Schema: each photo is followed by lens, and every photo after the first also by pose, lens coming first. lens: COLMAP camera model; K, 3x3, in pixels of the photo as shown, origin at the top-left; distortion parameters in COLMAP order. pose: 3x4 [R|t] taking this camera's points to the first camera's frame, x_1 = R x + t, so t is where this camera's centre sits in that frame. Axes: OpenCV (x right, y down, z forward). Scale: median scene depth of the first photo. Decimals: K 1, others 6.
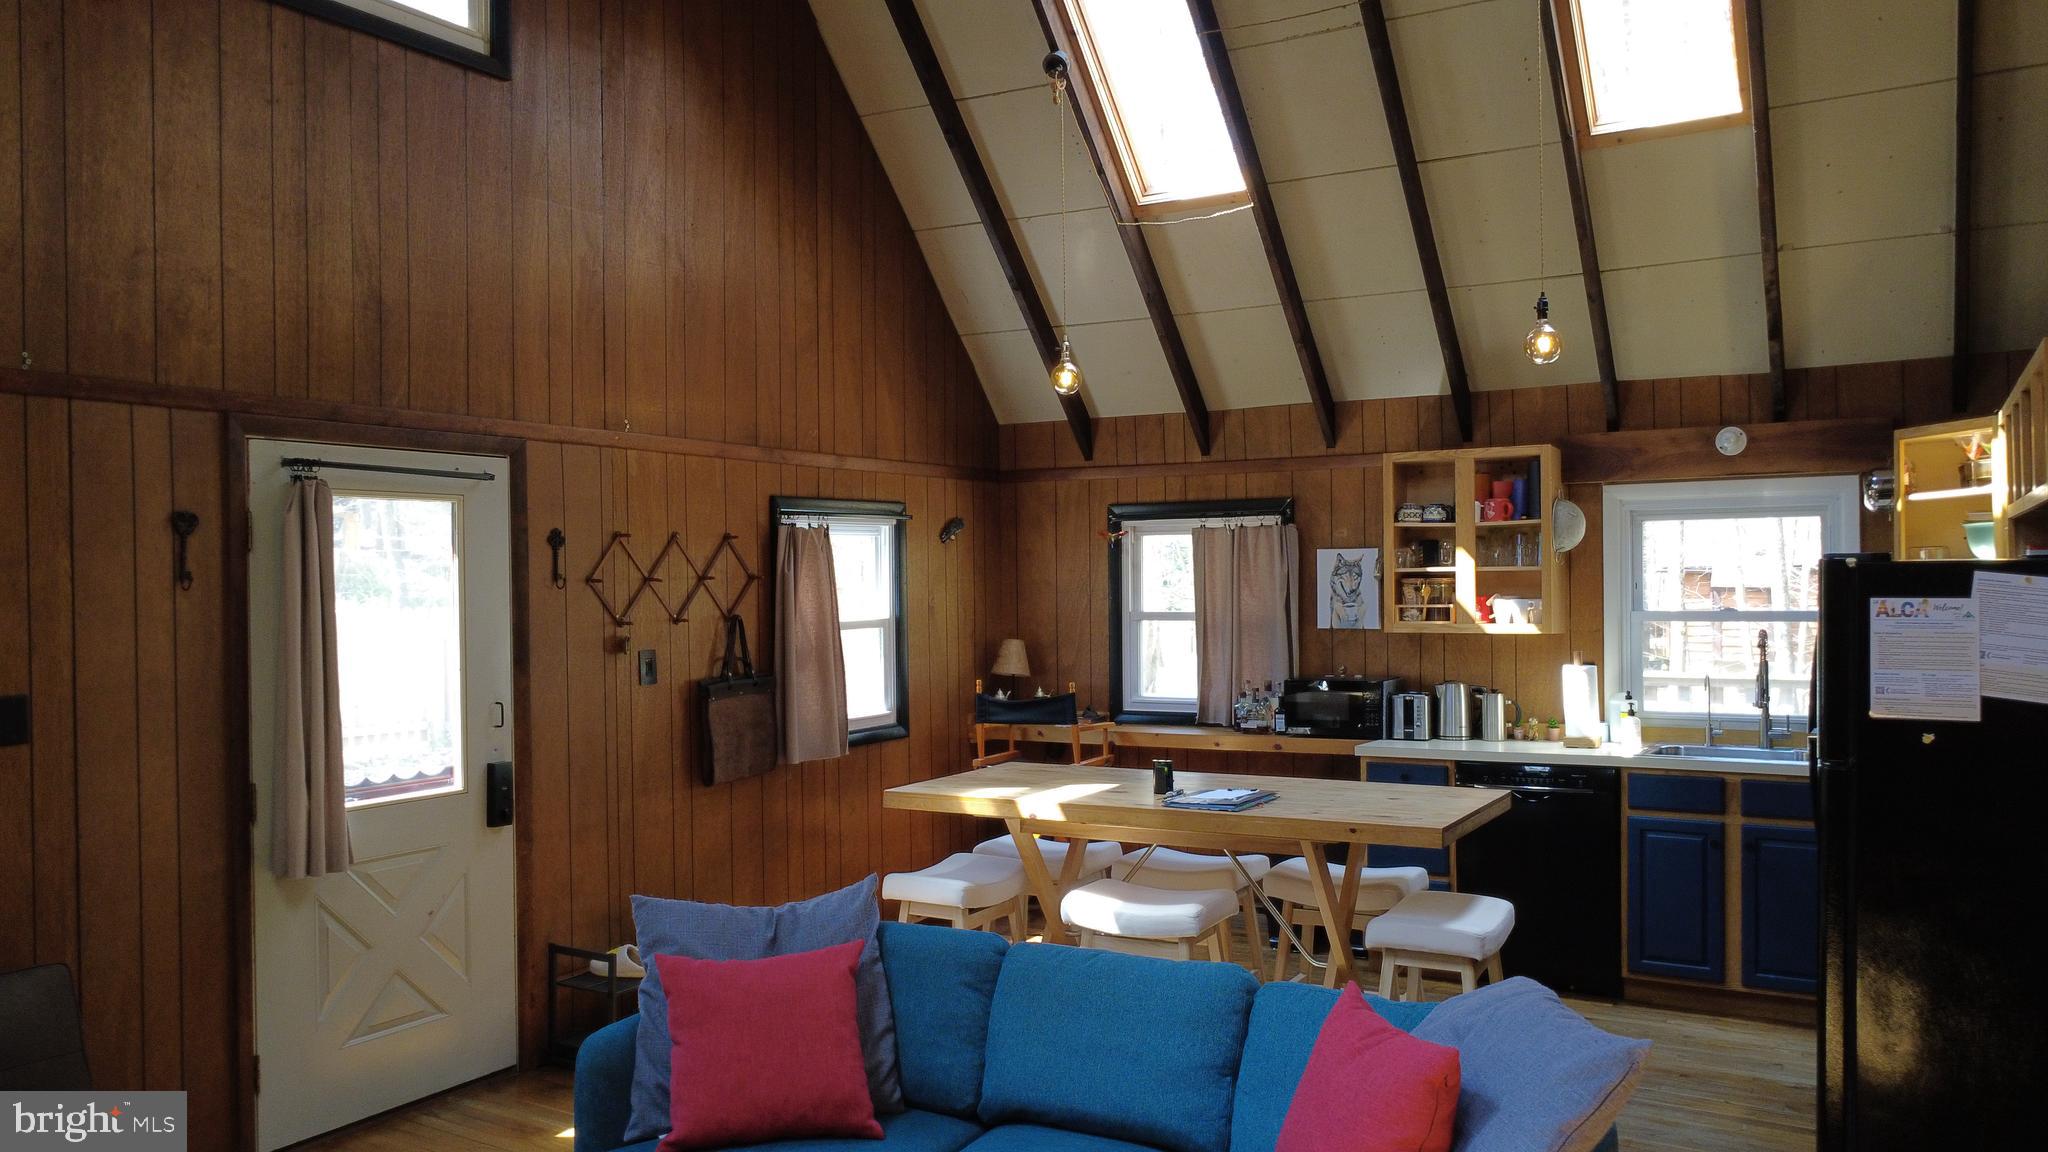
lens RADIAL K [[1514.3, 0, 1025.8], [0, 1514.3, 579.5], [0, 0, 1]] dist [-0.006100, 0.003686]
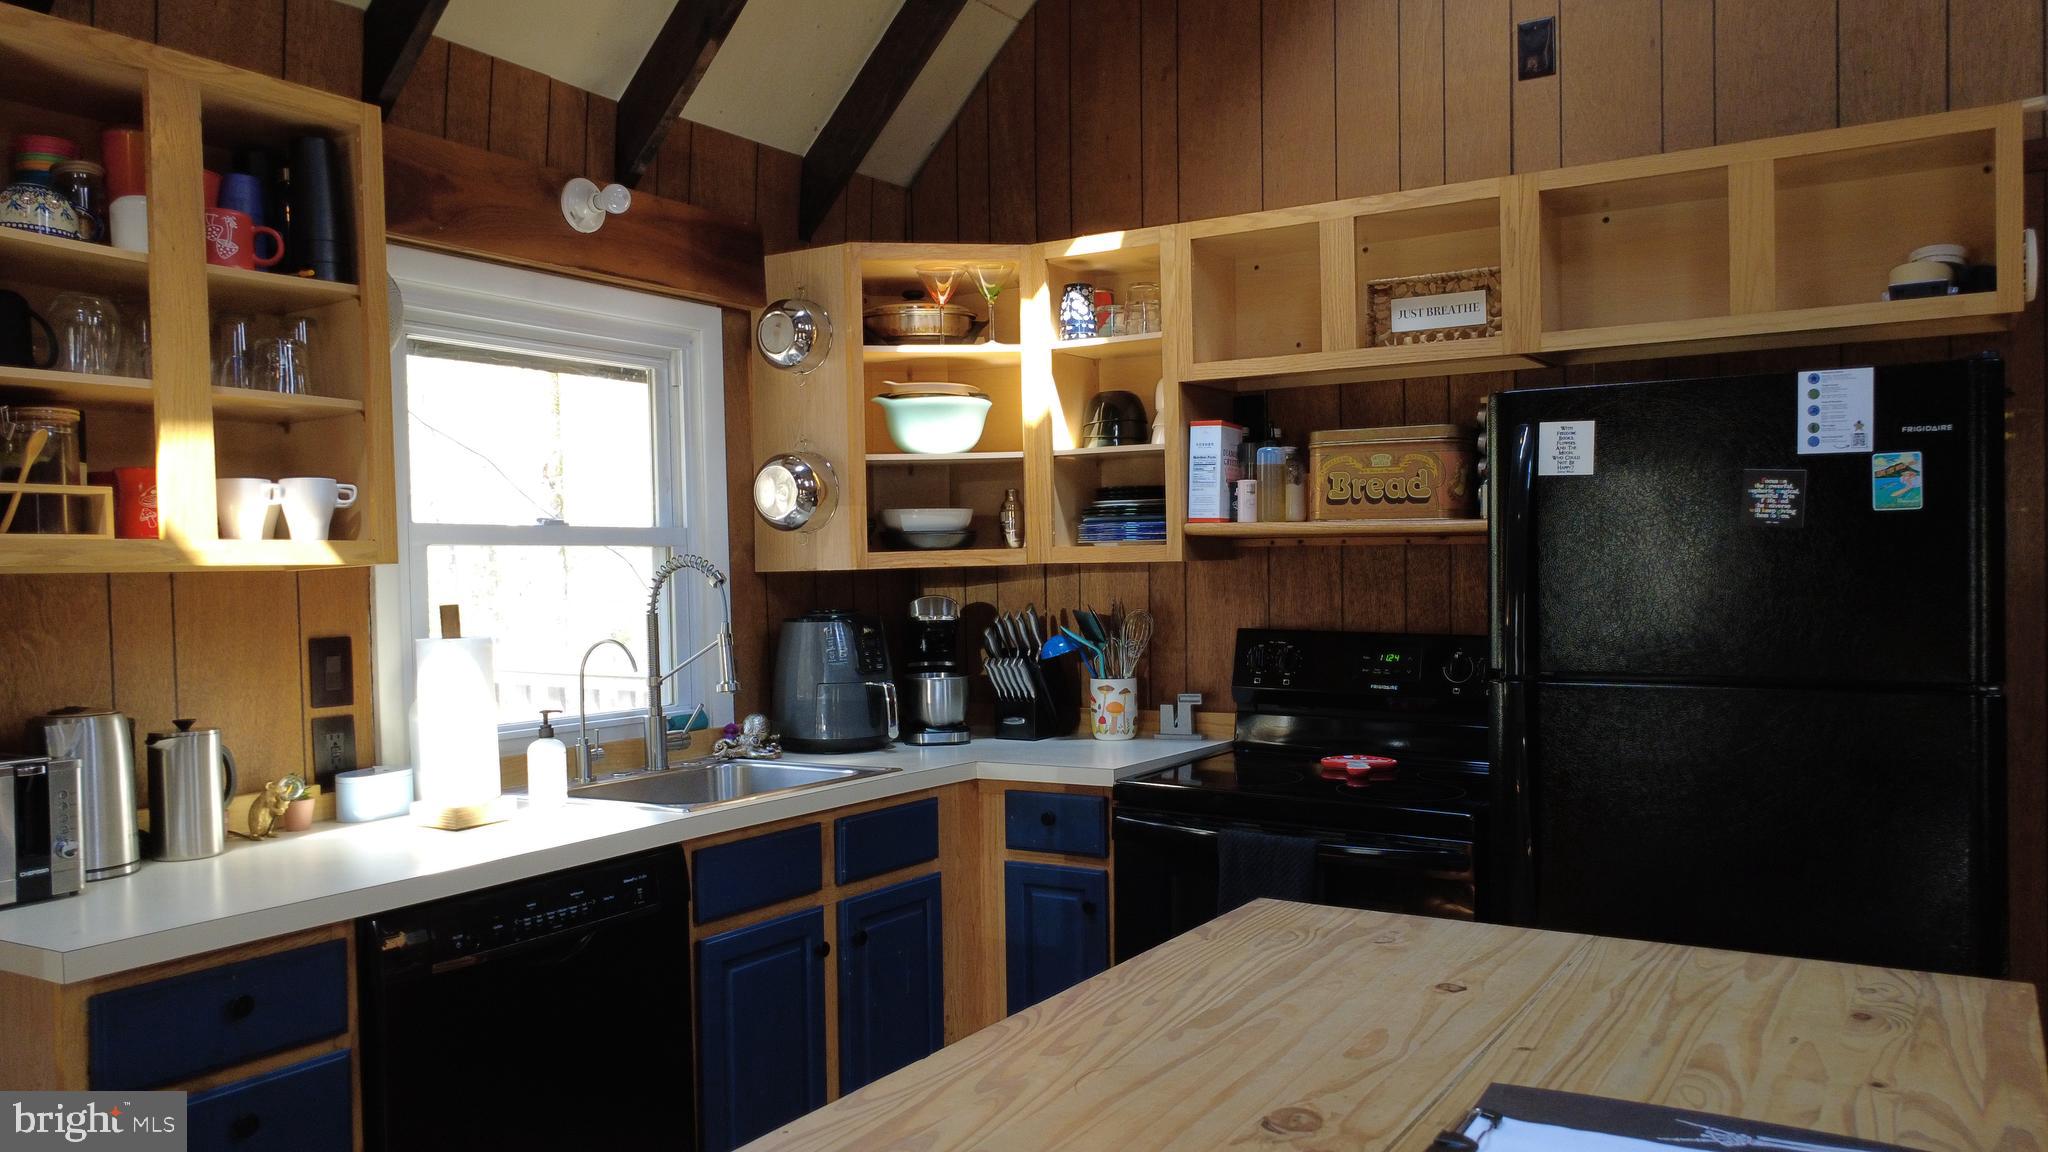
lens RADIAL K [[1514.3, 0, 1025.8], [0, 1514.3, 582.5], [0, 0, 1]] dist [-0.006100, 0.003686]
pose [[0.033436, 0.003882, 0.999433, -0.058948], [0.021518, 0.999758, -0.004603, 0.045918], [-0.999209, 0.021660, 0.033344, 0.804946]]
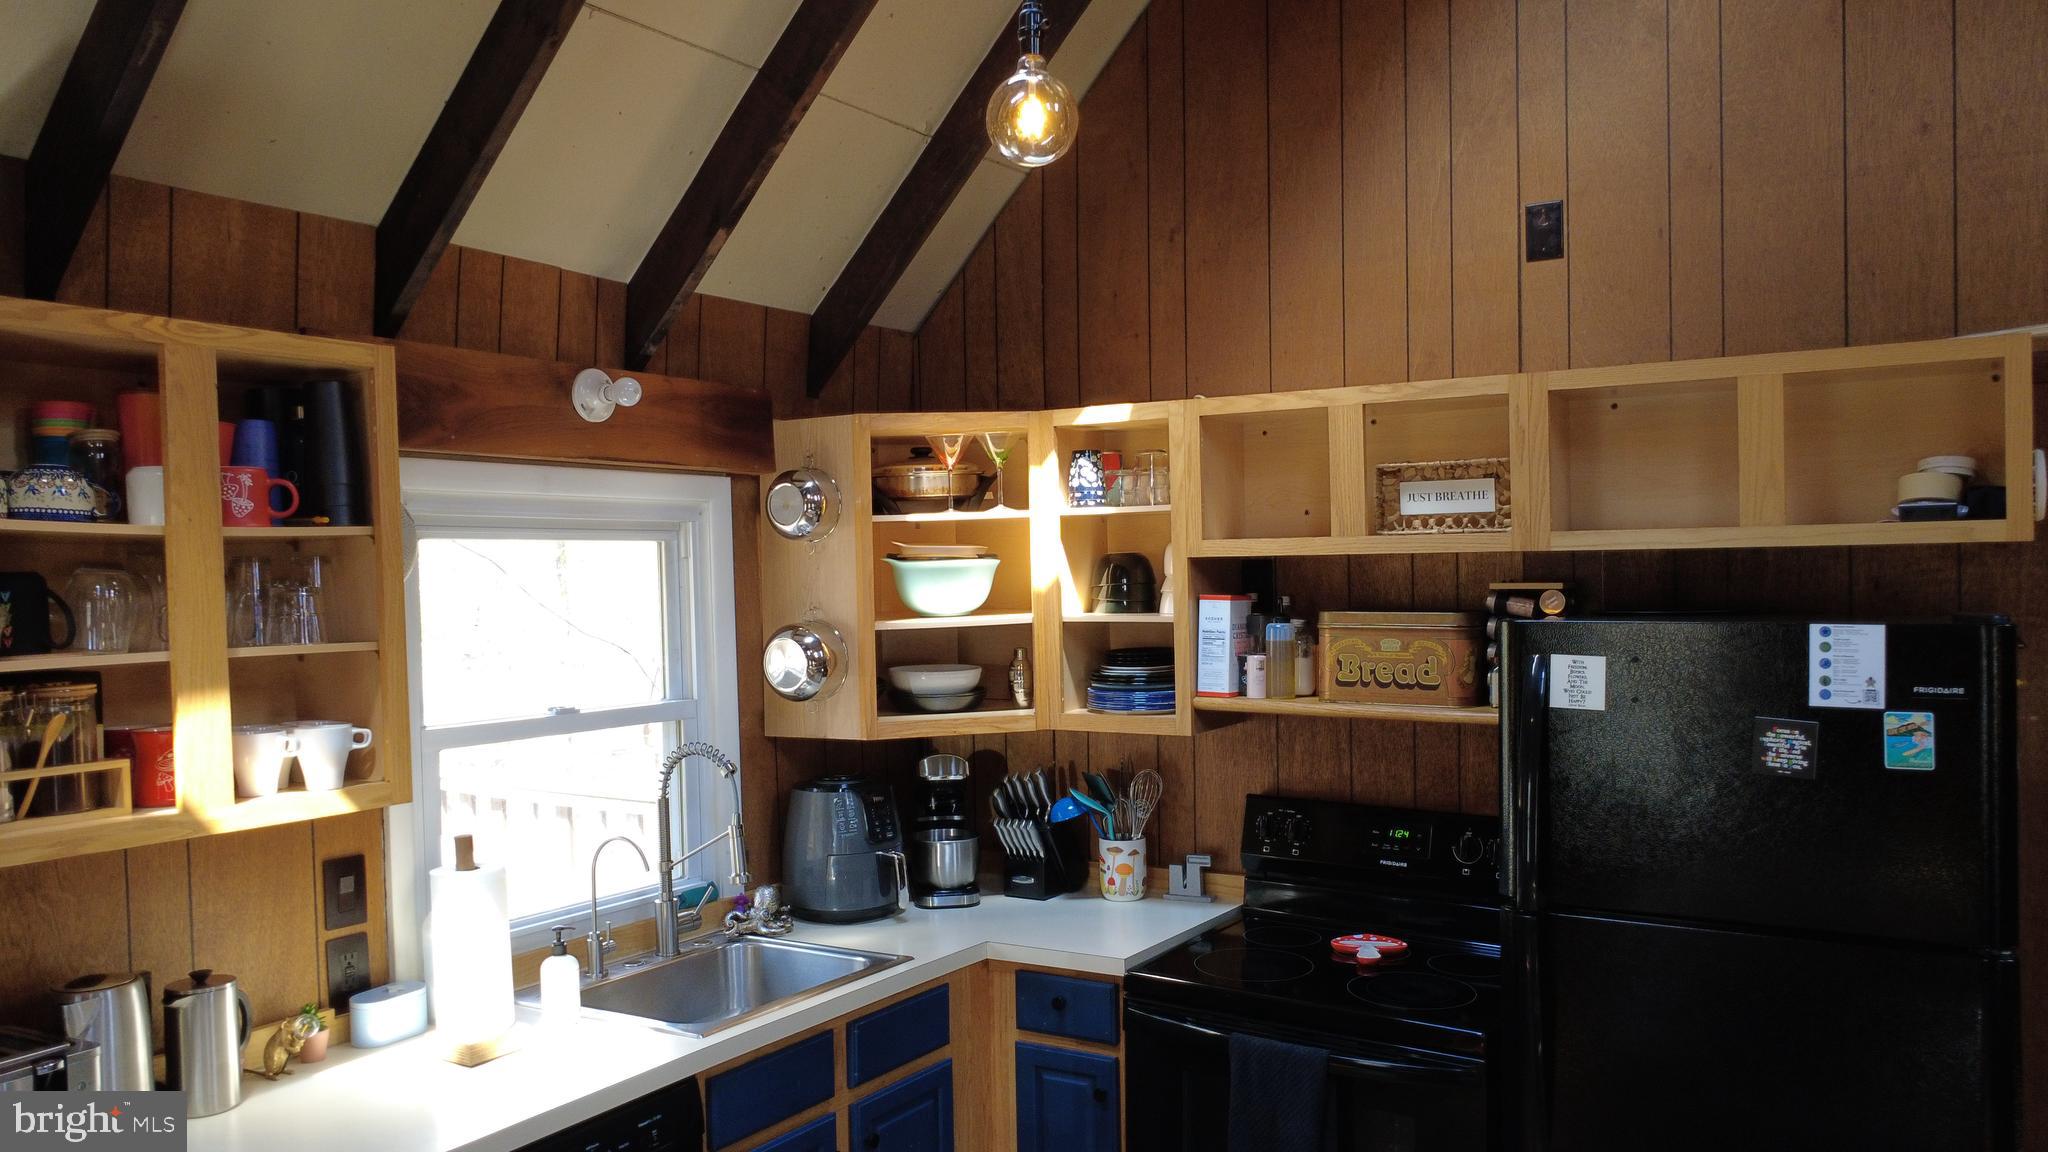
lens RADIAL K [[1514.3, 0, 1026.1], [0, 1514.3, 582.7], [0, 0, 1]] dist [-0.006100, 0.003686]
pose [[0.034198, 0.006101, 0.999396, -0.060337], [0.024159, 0.999684, -0.006929, -0.017364], [-0.999123, 0.024381, 0.034040, 0.806466]]
